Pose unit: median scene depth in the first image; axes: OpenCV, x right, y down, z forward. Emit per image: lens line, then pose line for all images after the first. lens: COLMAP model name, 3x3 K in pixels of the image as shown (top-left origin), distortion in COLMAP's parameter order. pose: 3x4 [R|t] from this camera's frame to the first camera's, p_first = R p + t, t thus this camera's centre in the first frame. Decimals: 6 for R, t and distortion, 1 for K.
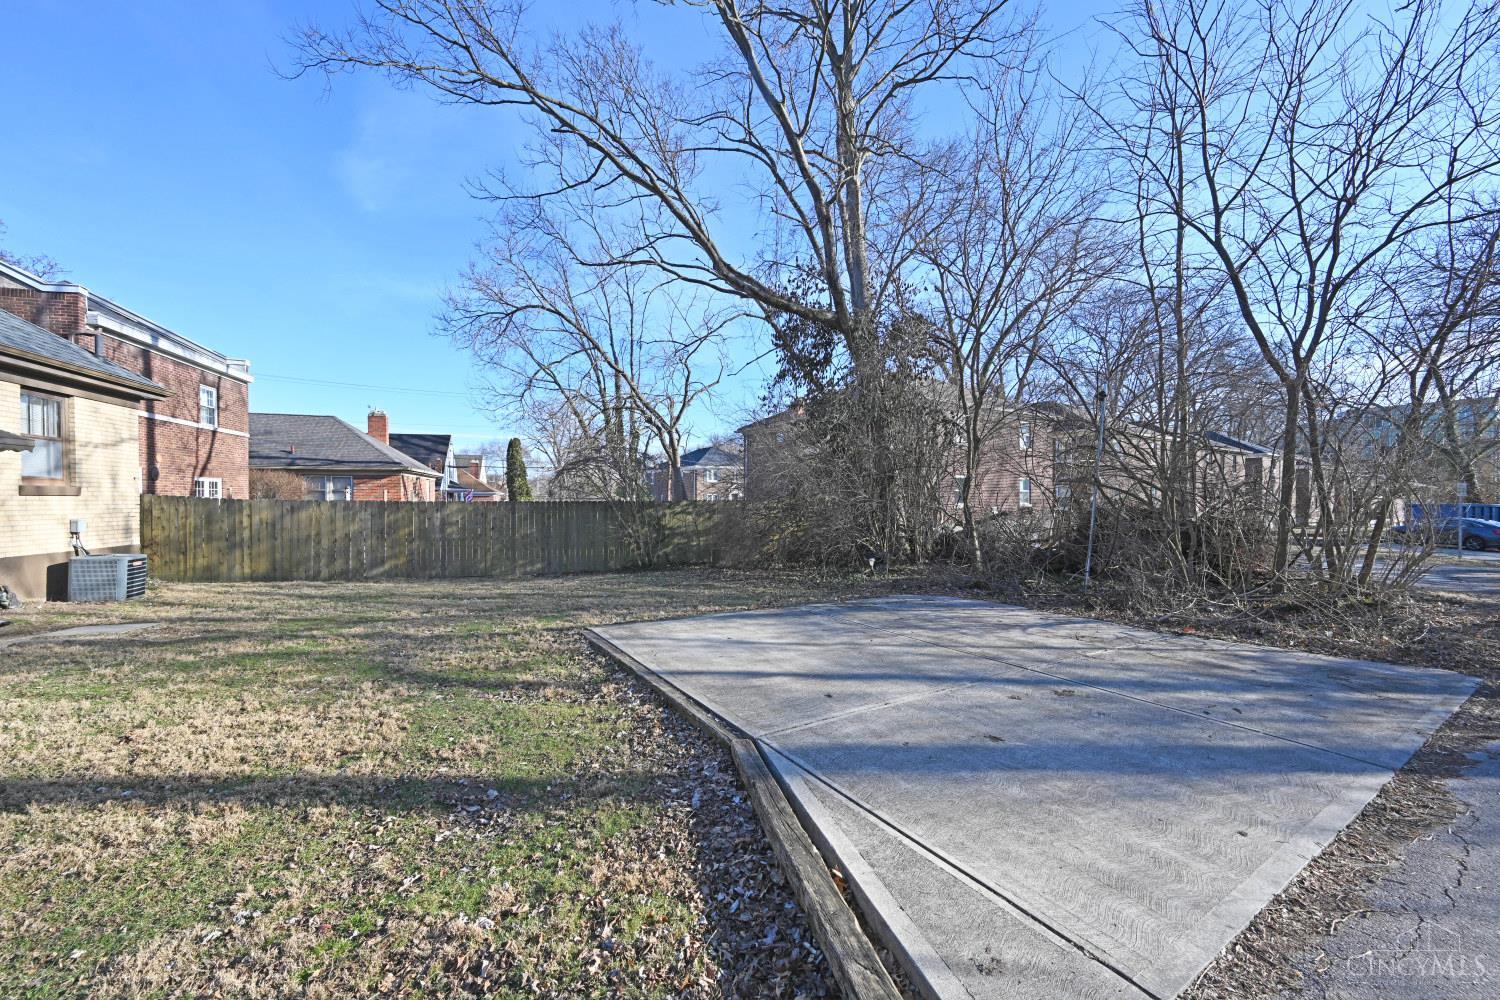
lens RADIAL K [[589.5, 0, 747.1], [0, 589.5, 504.6], [0, 0, 1]] dist [0.001368, -0.001280]
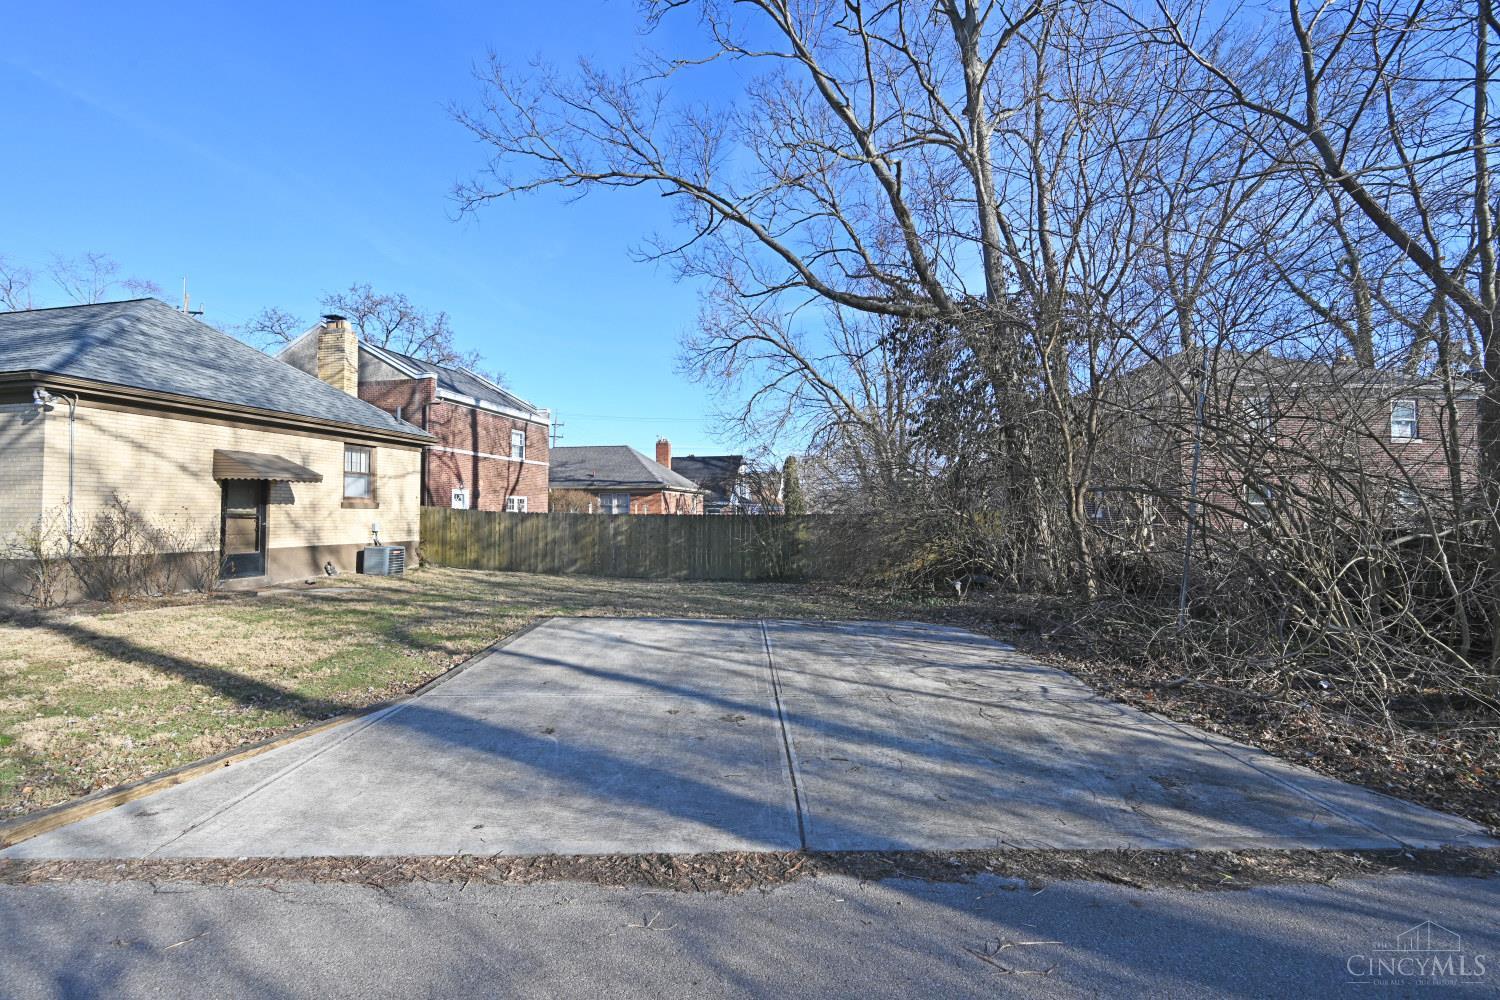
lens RADIAL K [[589.5, 0, 699.3], [0, 589.5, 503.8], [0, 0, 1]] dist [0.001368, -0.001280]
pose [[0.860982, -0.003009, -0.508627, 0.261190], [-0.010191, 0.999680, -0.023166, -0.000434], [0.508534, 0.025129, 0.860675, 0.041621]]
